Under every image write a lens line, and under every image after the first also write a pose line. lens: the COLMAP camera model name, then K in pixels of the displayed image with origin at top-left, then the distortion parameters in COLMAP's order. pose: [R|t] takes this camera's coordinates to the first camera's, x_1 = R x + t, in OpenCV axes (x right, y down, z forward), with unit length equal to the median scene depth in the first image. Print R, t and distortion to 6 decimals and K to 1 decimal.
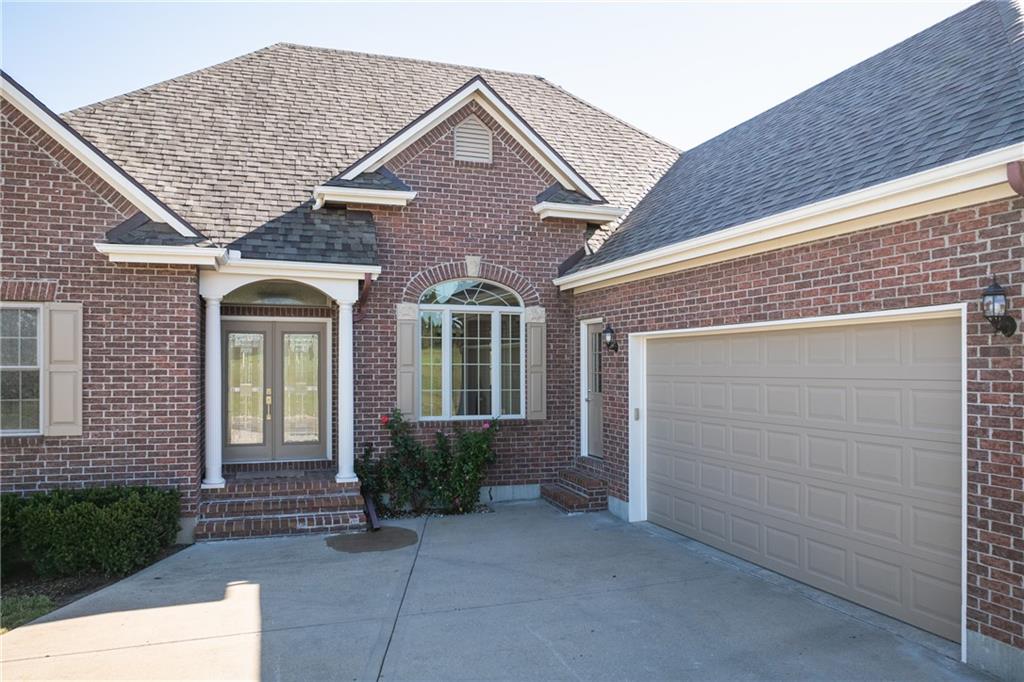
lens RADIAL K [[643.7, 0, 495.4], [0, 643.7, 373.1], [0, 0, 1]] dist [-0.034386, 0.000369]
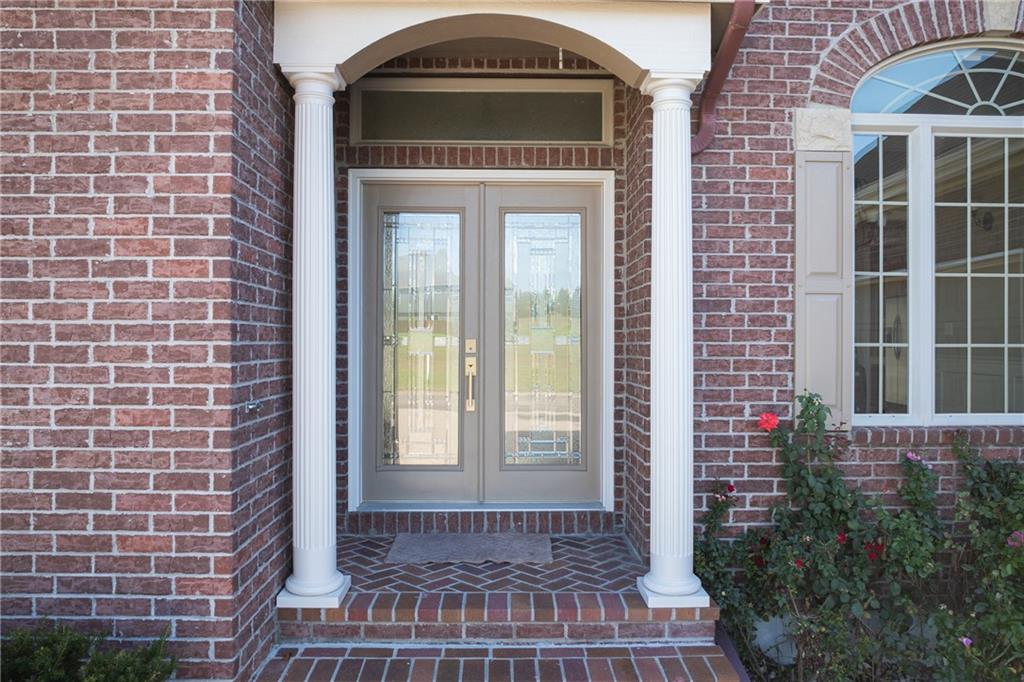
lens RADIAL K [[643.7, 0, 495.4], [0, 643.7, 373.1], [0, 0, 1]] dist [-0.034386, 0.000369]
pose [[0.940561, 0.012302, -0.339401, -0.208649], [-0.000169, 0.999361, 0.035755, 0.034402], [0.339624, -0.033572, 0.939962, 0.653767]]
